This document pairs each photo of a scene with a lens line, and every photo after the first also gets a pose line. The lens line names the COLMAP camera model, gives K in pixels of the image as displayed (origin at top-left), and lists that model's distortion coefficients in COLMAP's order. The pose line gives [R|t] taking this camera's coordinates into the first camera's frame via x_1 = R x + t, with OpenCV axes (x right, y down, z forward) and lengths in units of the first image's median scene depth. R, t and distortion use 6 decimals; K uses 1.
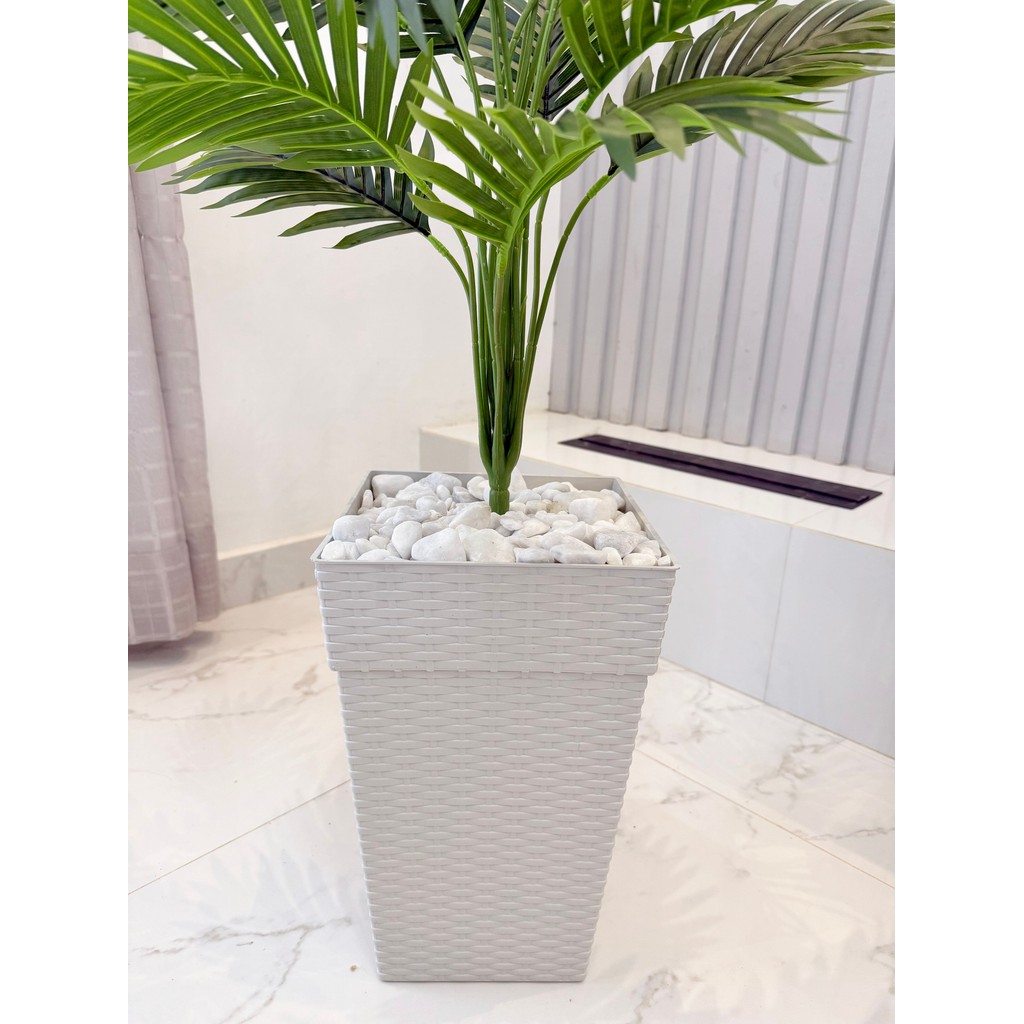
lens RADIAL K [[746.7, 0, 510.0], [0, 746.7, 519.0], [0, 0, 1]] dist [0.005036, -0.026281]
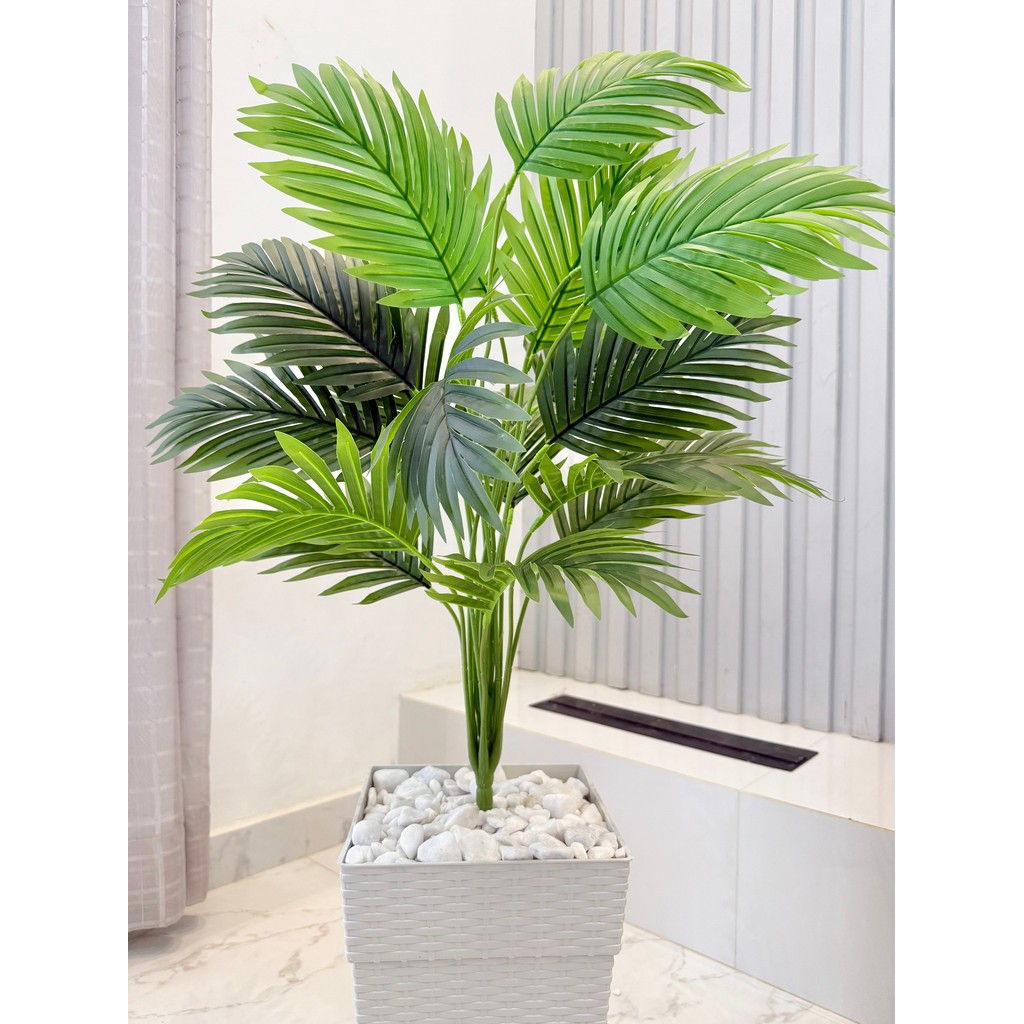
lens RADIAL K [[746.7, 0, 514.7], [0, 746.7, 511.5], [0, 0, 1]] dist [0.005036, -0.026281]
pose [[0.998421, -0.016149, 0.053795, -0.013579], [0.032021, 0.950535, -0.308964, -0.051910], [-0.046145, 0.310199, 0.949551, -0.174505]]
